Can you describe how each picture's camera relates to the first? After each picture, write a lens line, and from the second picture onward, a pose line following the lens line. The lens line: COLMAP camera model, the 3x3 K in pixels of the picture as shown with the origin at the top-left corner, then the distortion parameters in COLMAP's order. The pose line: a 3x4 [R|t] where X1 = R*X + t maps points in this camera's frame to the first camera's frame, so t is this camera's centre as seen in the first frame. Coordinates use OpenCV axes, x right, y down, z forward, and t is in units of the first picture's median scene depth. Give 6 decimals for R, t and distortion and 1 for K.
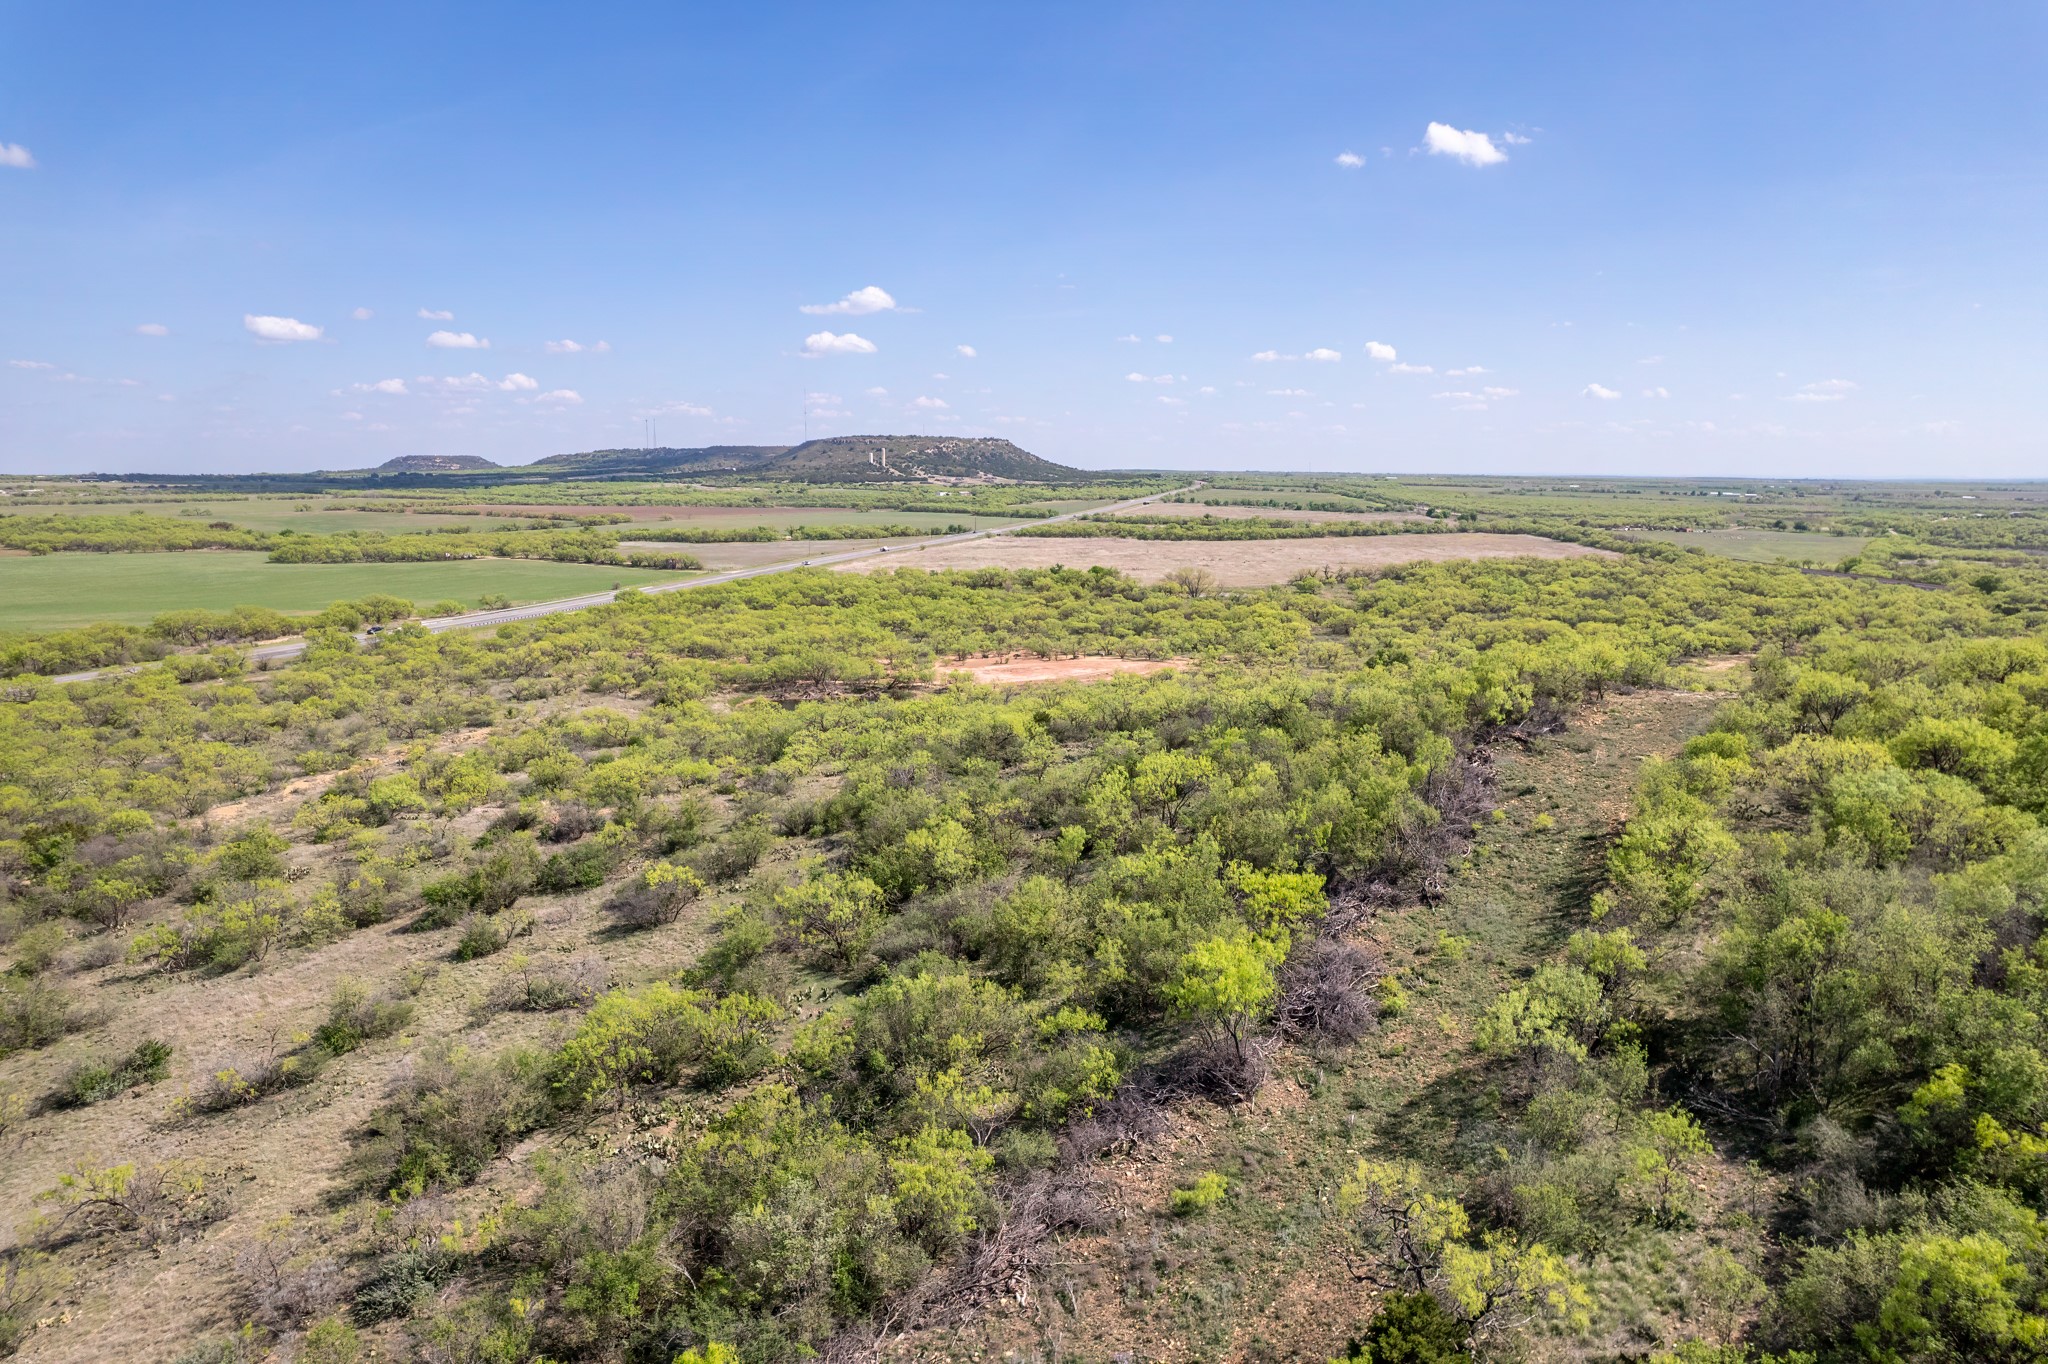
lens RADIAL K [[1302.7, 0, 1033.8], [0, 1302.7, 692.1], [0, 0, 1]] dist [-0.071355, 0.062703]
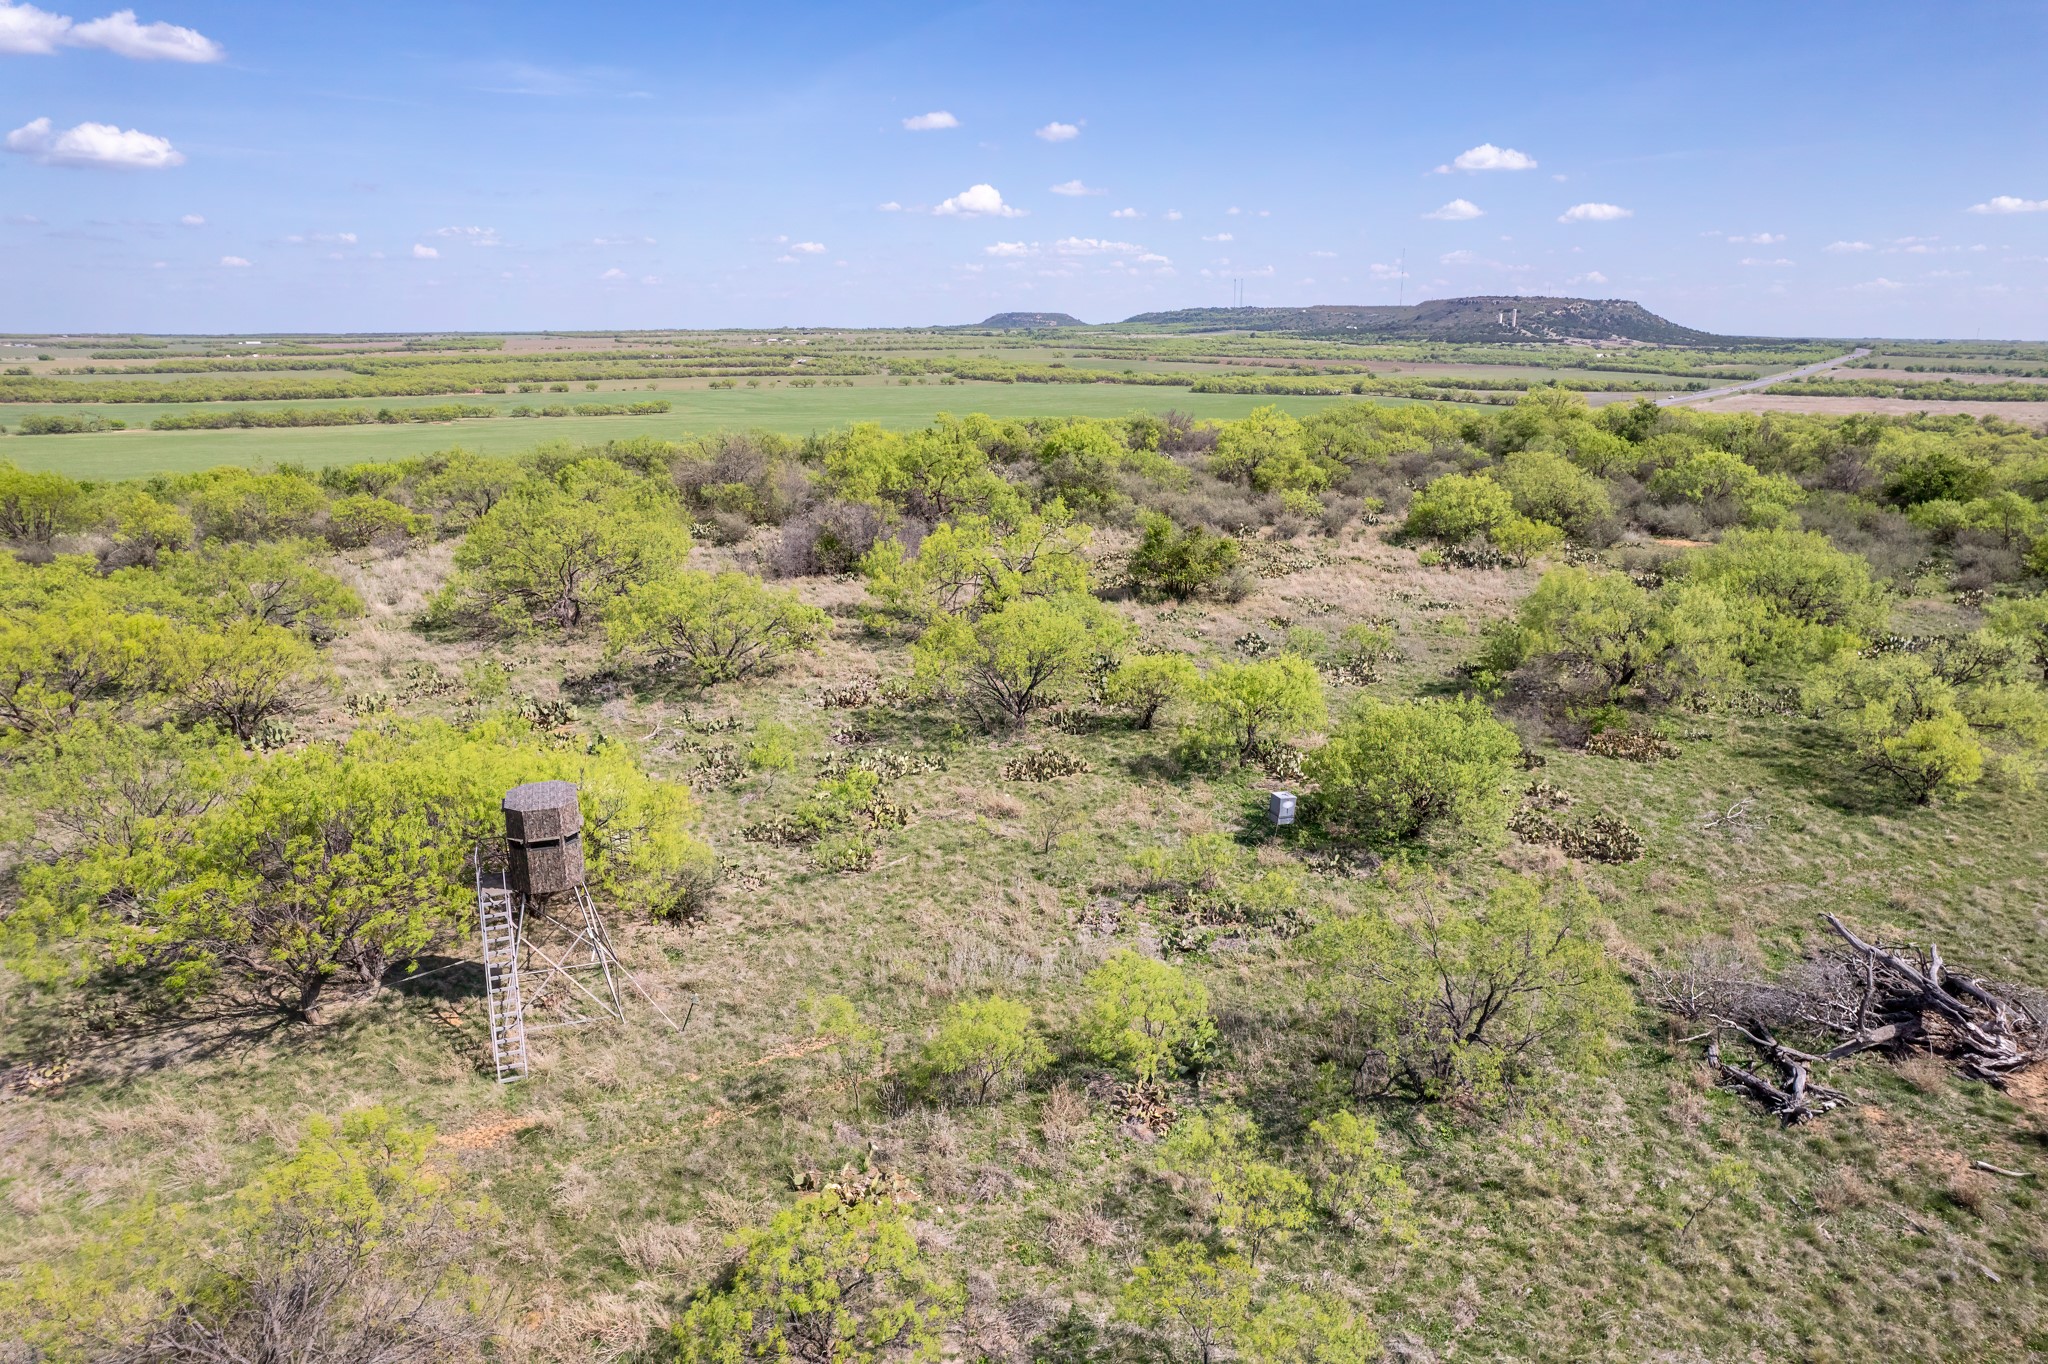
lens RADIAL K [[1302.7, 0, 1040.8], [0, 1302.7, 677.6], [0, 0, 1]] dist [-0.071355, 0.062703]
pose [[0.928233, 0.099905, -0.358332, -0.433453], [-0.066449, 0.992300, 0.104528, 0.109737], [0.366016, -0.073215, 0.927724, -0.571879]]
